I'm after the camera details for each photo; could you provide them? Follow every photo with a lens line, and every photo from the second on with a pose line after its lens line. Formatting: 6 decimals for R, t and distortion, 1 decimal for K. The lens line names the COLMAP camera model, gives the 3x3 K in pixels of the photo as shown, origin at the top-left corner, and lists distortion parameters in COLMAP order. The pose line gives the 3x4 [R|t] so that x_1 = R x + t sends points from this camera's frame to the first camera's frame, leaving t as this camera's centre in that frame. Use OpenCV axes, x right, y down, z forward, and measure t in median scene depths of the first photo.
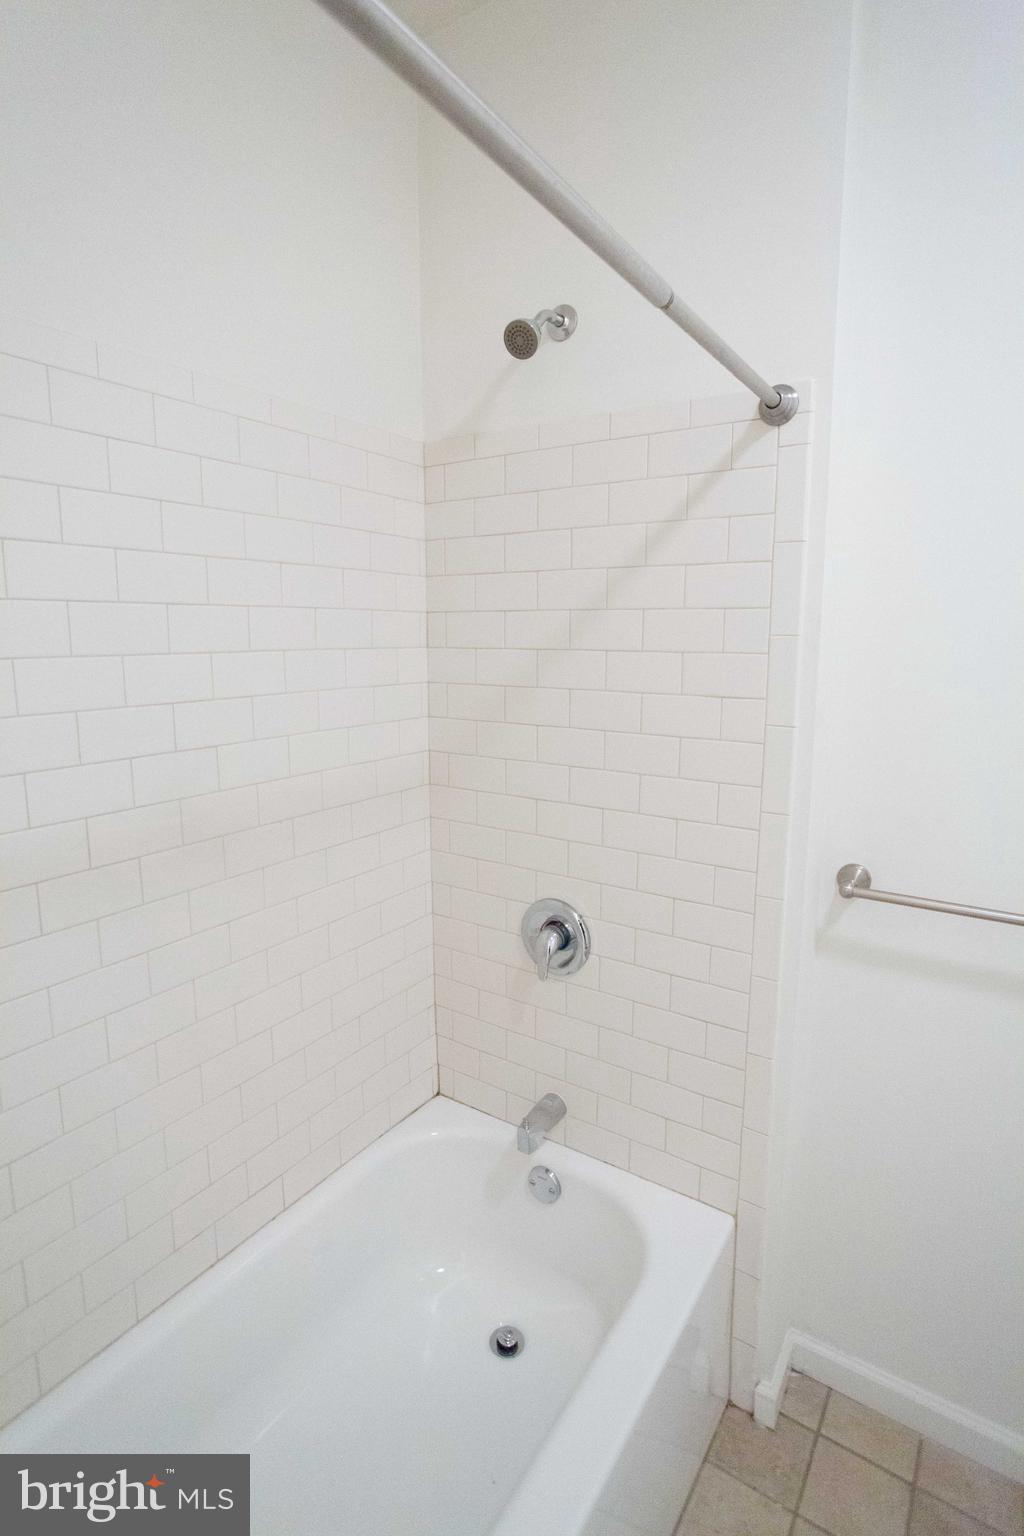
lens RADIAL K [[798.8, 0, 506.6], [0, 798.8, 766.6], [0, 0, 1]] dist [0.002878, 0.003859]
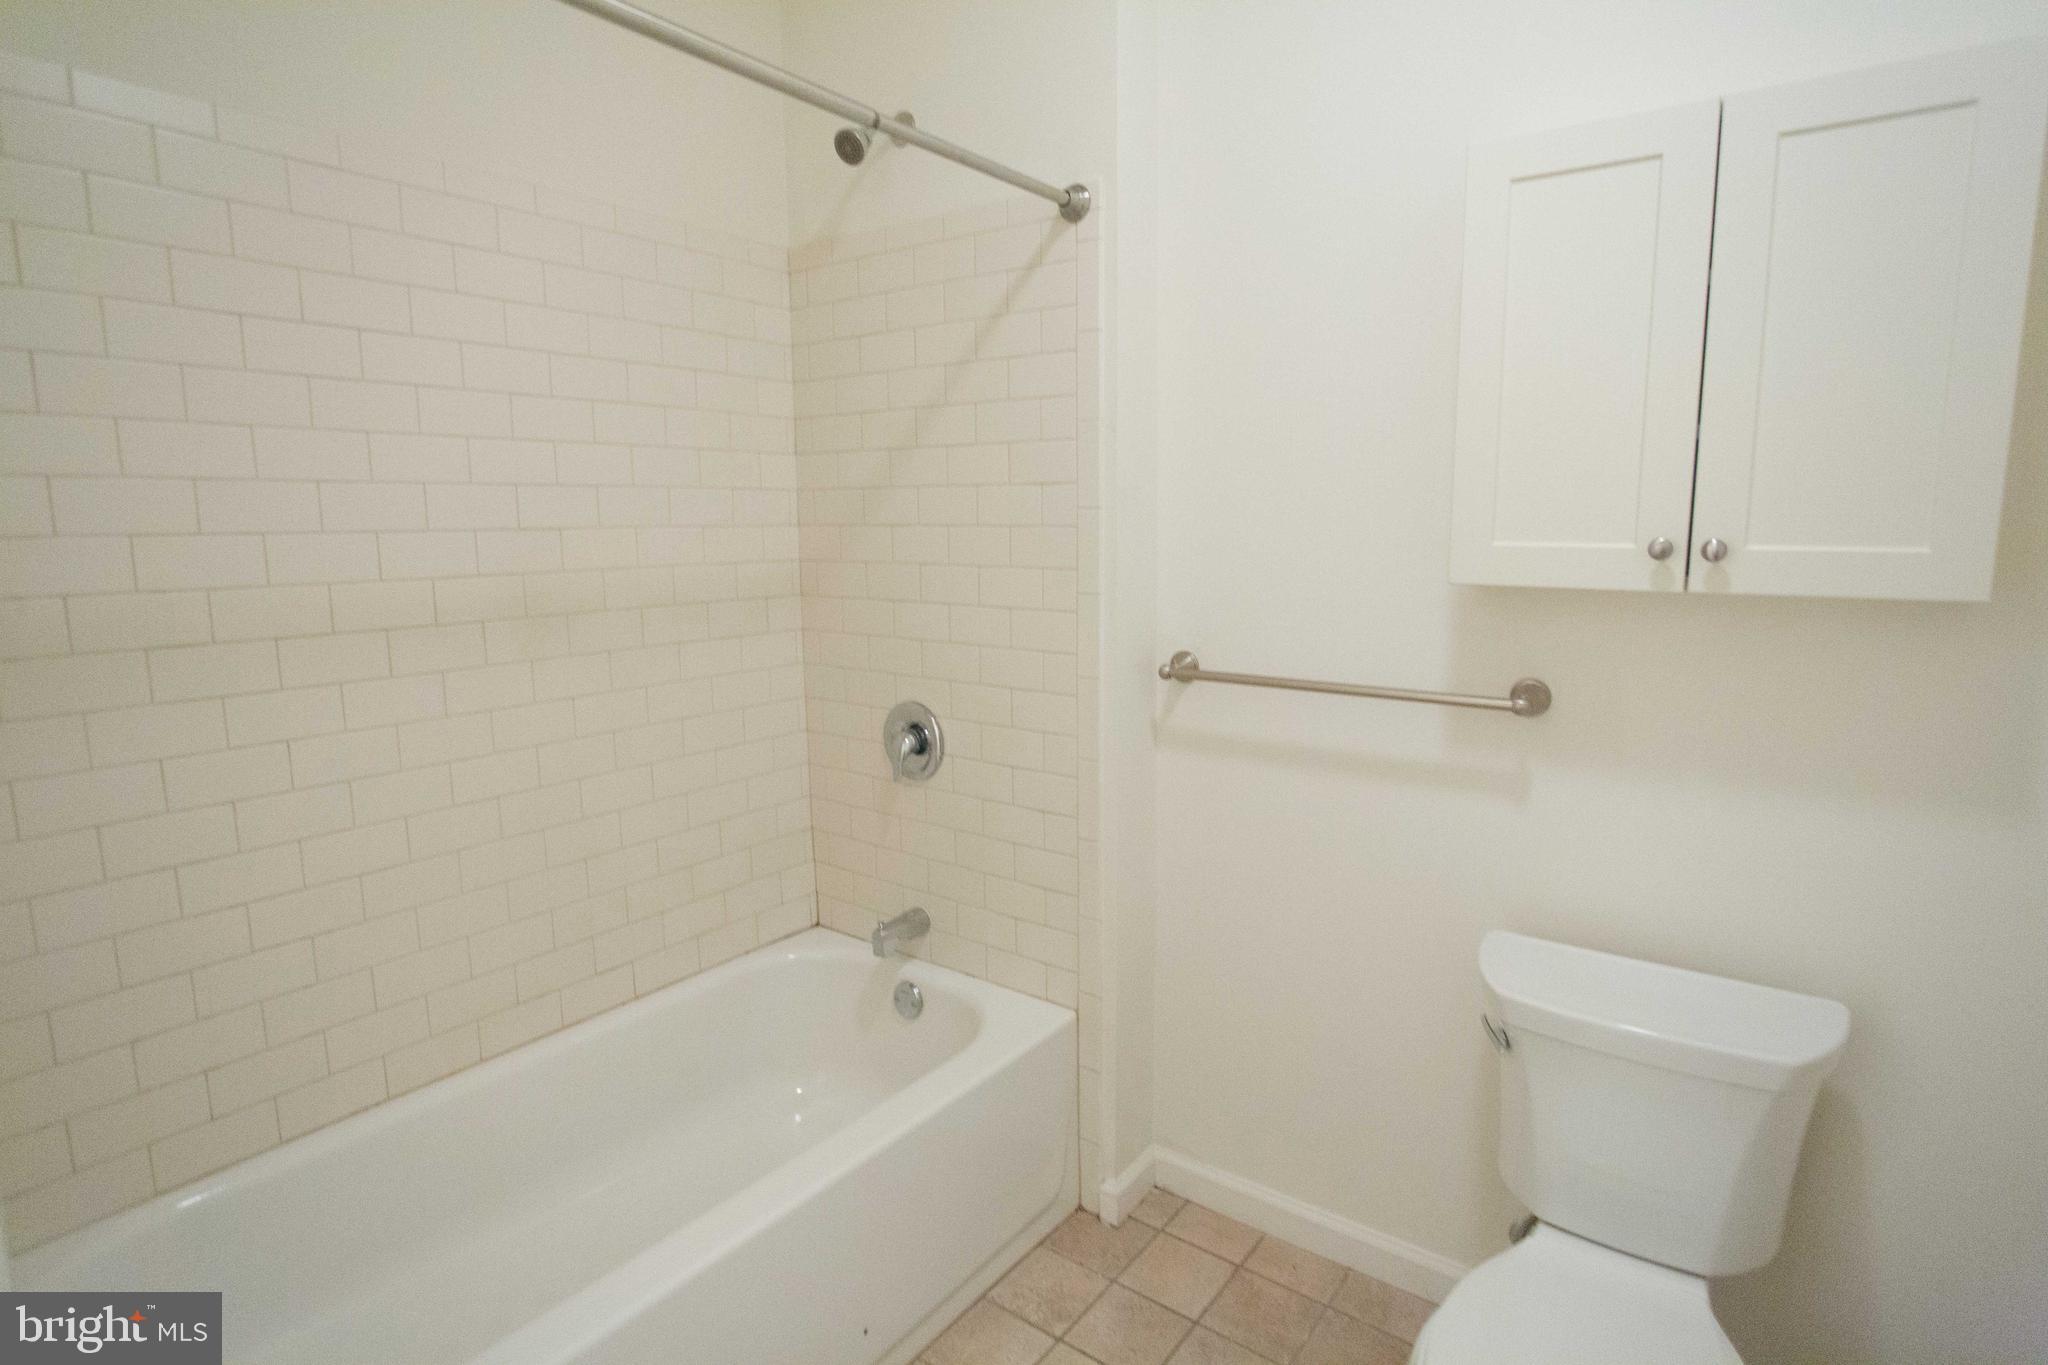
lens RADIAL K [[1060.3, 0, 1032.7], [0, 1060.3, 675.6], [0, 0, 1]] dist [-0.016075, 0.004306]
pose [[0.998937, 0.002685, -0.046015, 0.274104], [-0.003501, 0.999838, -0.017657, 0.158066], [0.045960, 0.017799, 0.998785, -0.311684]]
